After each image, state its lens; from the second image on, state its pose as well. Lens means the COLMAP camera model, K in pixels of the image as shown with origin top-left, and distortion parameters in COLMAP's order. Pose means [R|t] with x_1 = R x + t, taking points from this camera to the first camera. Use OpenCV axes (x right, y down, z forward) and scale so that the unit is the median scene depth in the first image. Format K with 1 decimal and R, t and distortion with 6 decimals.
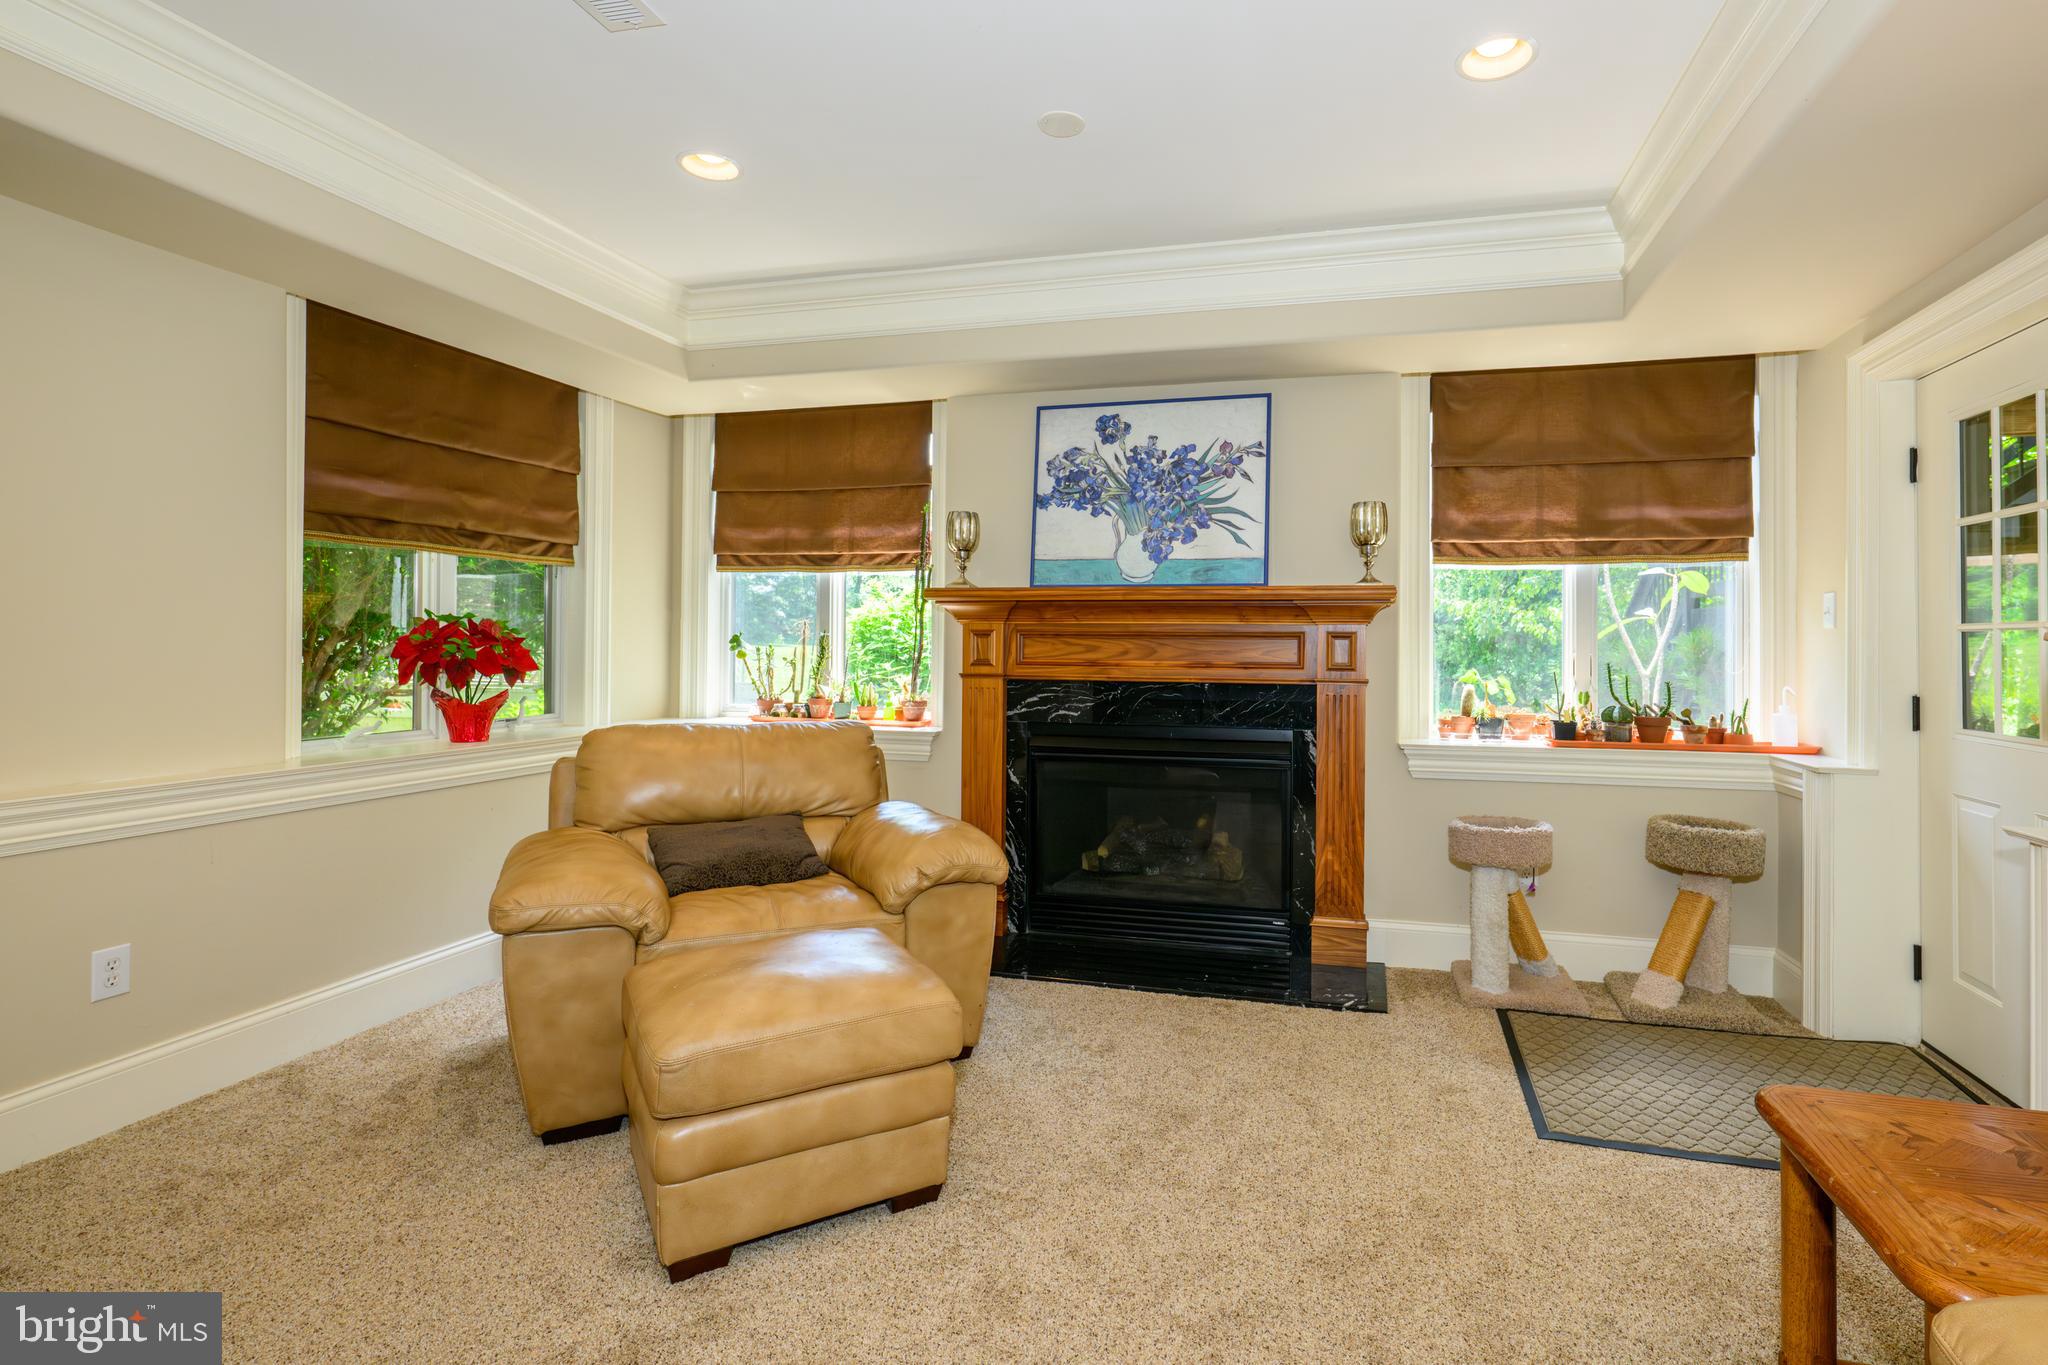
lens RADIAL K [[995.1, 0, 1112.0], [0, 995.1, 639.6], [0, 0, 1]] dist [-0.002940, 0.000634]
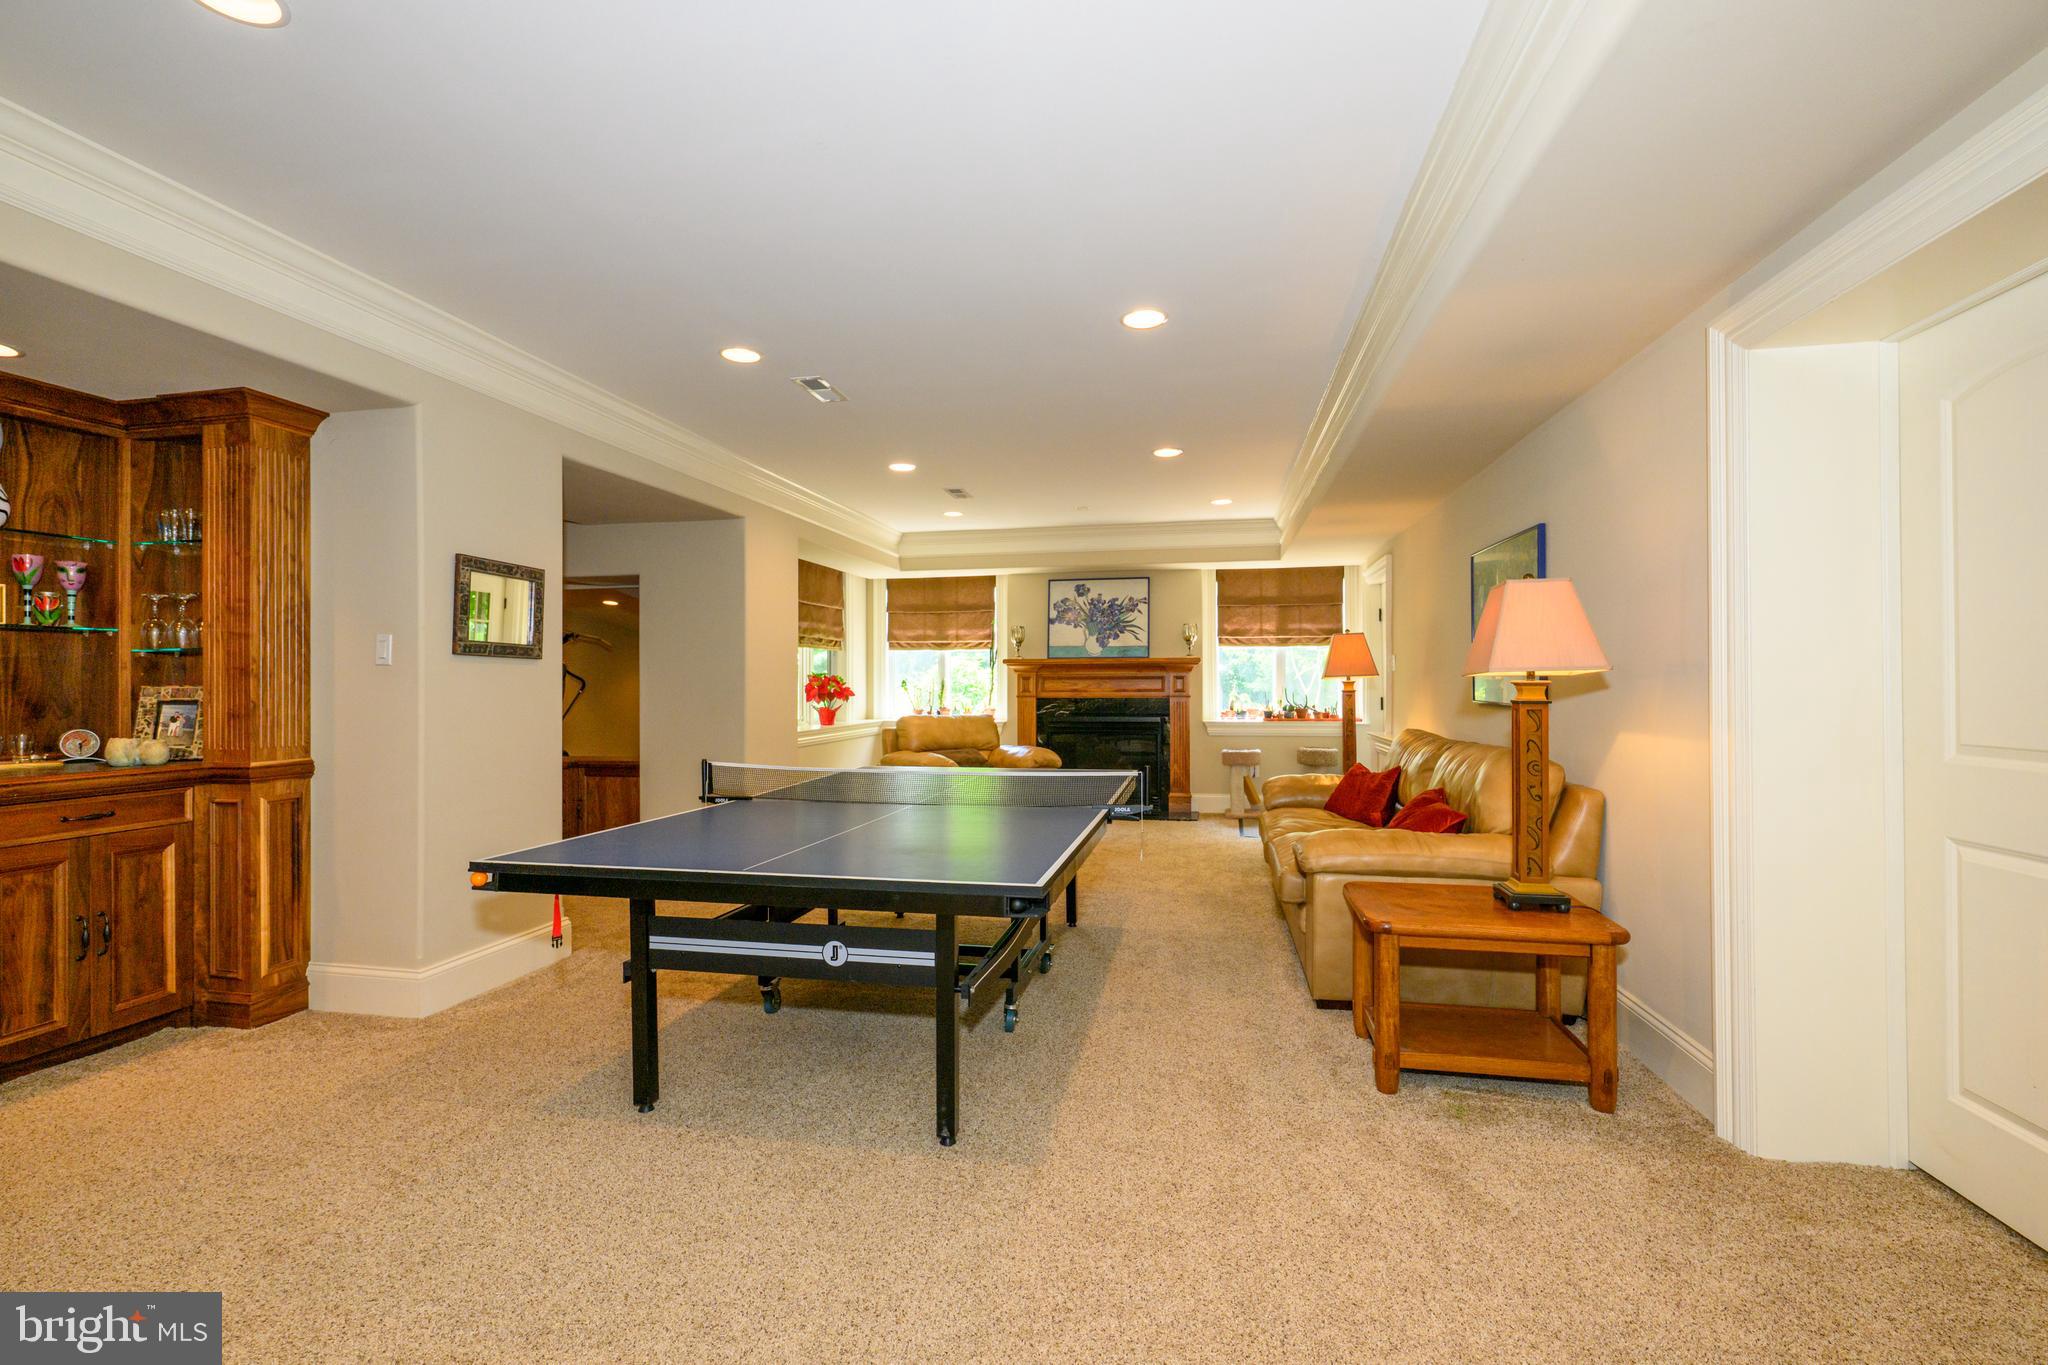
lens RADIAL K [[914.2, 0, 1024.0], [0, 914.2, 680.6], [0, 0, 1]] dist [-0.002482, 0.001994]
pose [[0.998904, -0.011291, 0.045413, -0.243606], [0.011119, 0.999930, 0.004044, -0.010183], [-0.045455, -0.003534, 0.998960, -1.177590]]
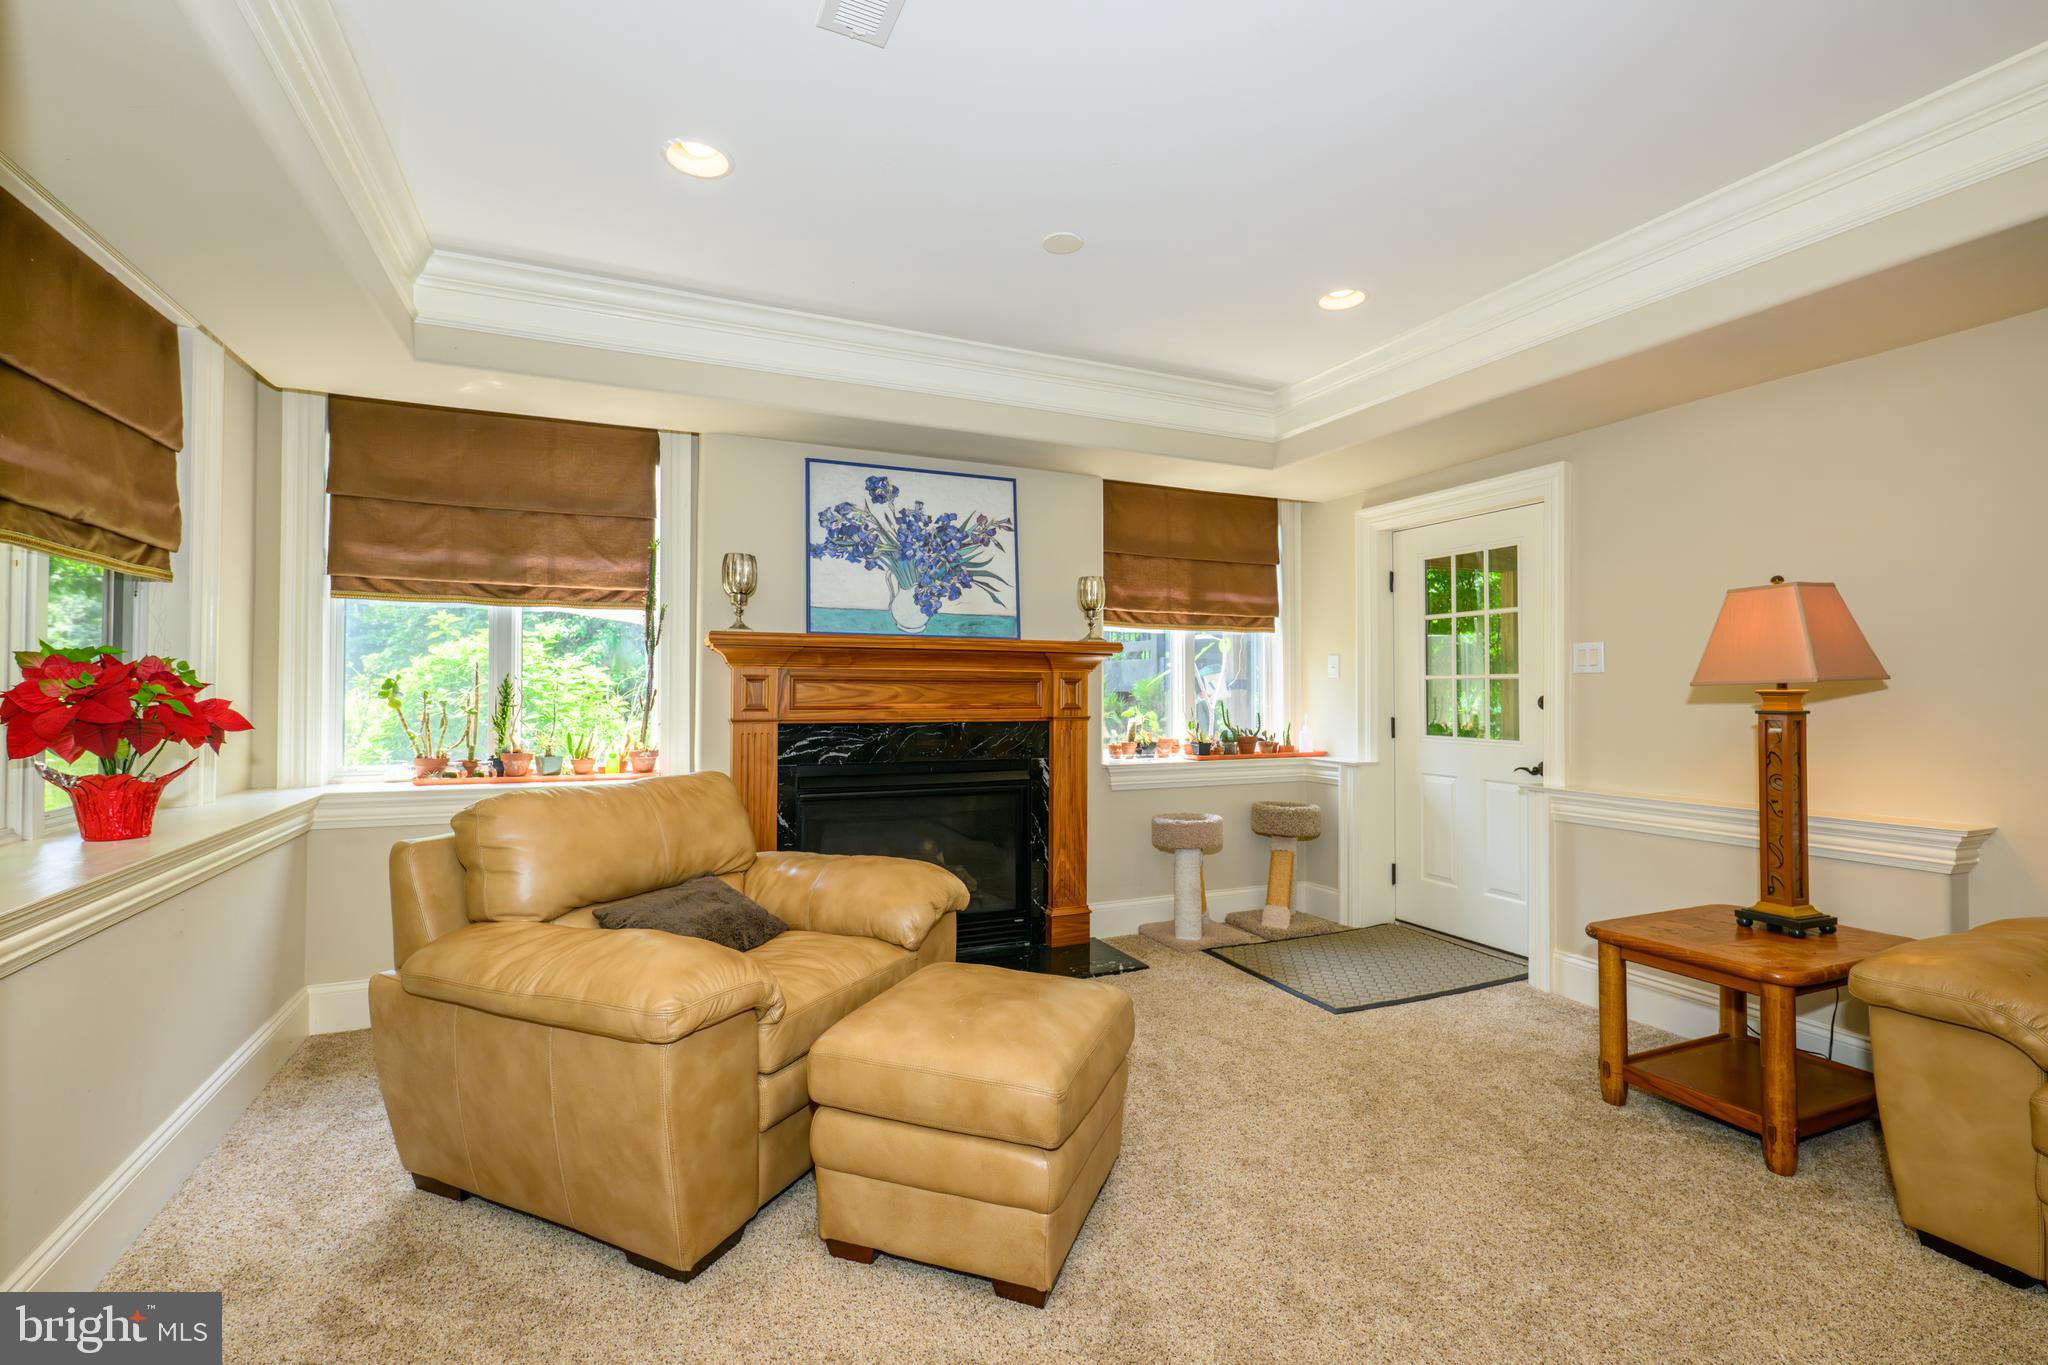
lens RADIAL K [[914.2, 0, 1033.0], [0, 914.2, 676.4], [0, 0, 1]] dist [-0.002482, 0.001994]
pose [[0.783037, 0.004084, 0.621962, -0.504606], [-0.000111, 0.999979, -0.006426, -0.002451], [-0.621975, 0.004963, 0.783021, 0.123211]]
